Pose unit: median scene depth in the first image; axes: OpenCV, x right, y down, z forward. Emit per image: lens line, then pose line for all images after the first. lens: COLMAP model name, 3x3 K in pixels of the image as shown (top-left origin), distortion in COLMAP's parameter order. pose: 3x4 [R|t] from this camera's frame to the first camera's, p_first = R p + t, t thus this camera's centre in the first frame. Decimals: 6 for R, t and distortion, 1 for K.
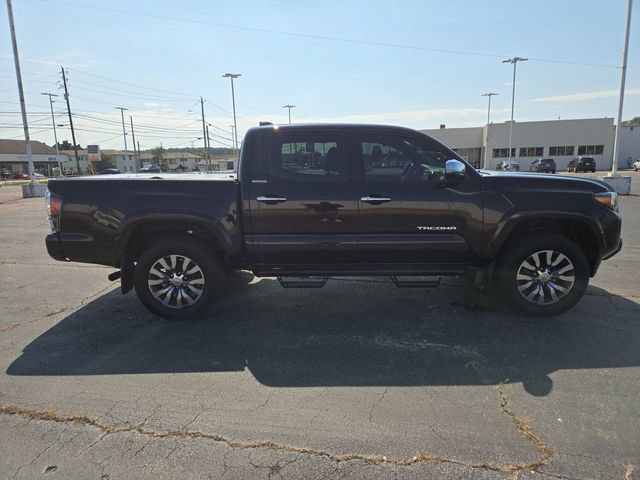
lens RADIAL K [[431.9, 0, 320.0], [0, 431.9, 240.0], [0, 0, 1]] dist [0.079466, -0.081803]
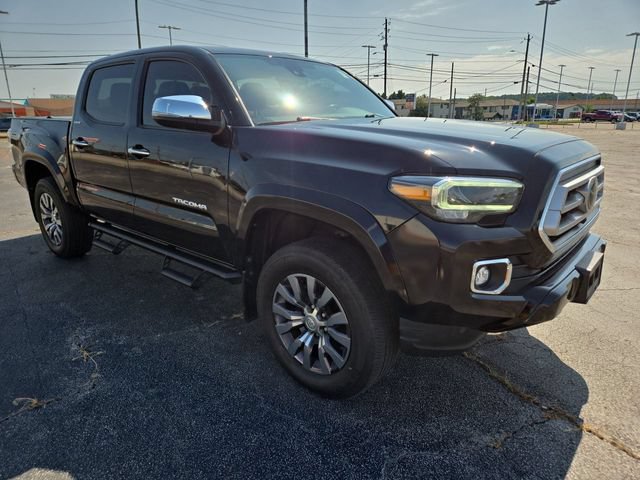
lens RADIAL K [[435.2, 0, 320.0], [0, 435.2, 240.0], [0, 0, 1]] dist [0.073461, -0.065298]
pose [[0.759638, 0.193232, -0.620976, 0.079772], [-0.124381, 0.980381, 0.152914, -0.009369], [0.638341, -0.038922, 0.768769, 0.056984]]
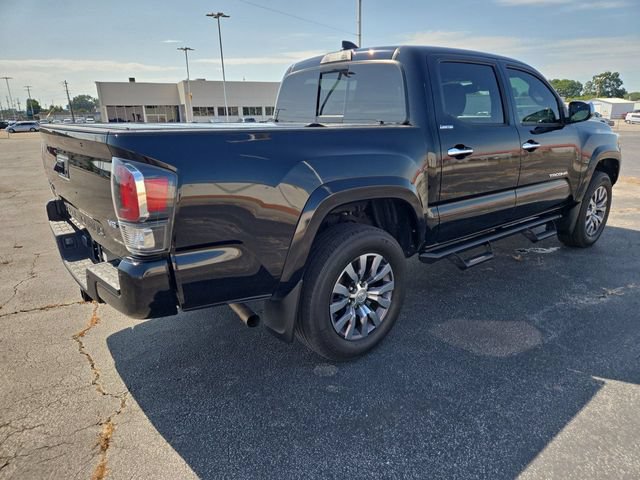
lens RADIAL K [[431.9, 0, 320.0], [0, 431.9, 240.0], [0, 0, 1]] dist [0.079466, -0.081803]
pose [[0.764266, -0.170705, 0.621898, -0.071399], [0.115027, 0.984951, 0.129000, -0.006598], [-0.634560, -0.027055, 0.772400, 0.054387]]
